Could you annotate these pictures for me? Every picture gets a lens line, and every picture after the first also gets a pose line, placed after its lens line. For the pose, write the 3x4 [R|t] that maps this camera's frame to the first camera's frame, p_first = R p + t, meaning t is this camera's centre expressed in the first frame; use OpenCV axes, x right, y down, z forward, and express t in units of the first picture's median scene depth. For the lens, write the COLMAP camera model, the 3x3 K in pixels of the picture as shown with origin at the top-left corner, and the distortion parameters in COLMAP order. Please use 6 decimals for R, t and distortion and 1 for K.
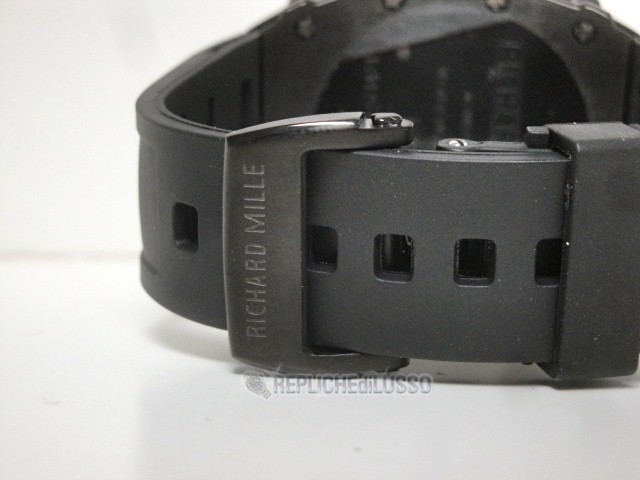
lens RADIAL K [[1361.7, 0, 322.5], [0, 1361.7, 239.2], [0, 0, 1]] dist [0.230815, 0.000000]
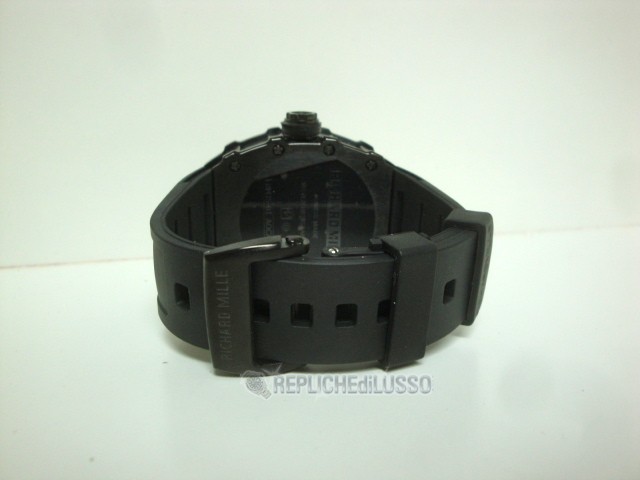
lens RADIAL K [[524.4, 0, 317.4], [0, 524.4, 240.3], [0, 0, 1]] dist [-0.132429, -0.000733]
pose [[0.983710, -0.053071, 0.171750, -0.040350], [0.040418, 0.996262, 0.076349, -0.133921], [-0.175160, -0.068163, 0.982178, 0.313809]]
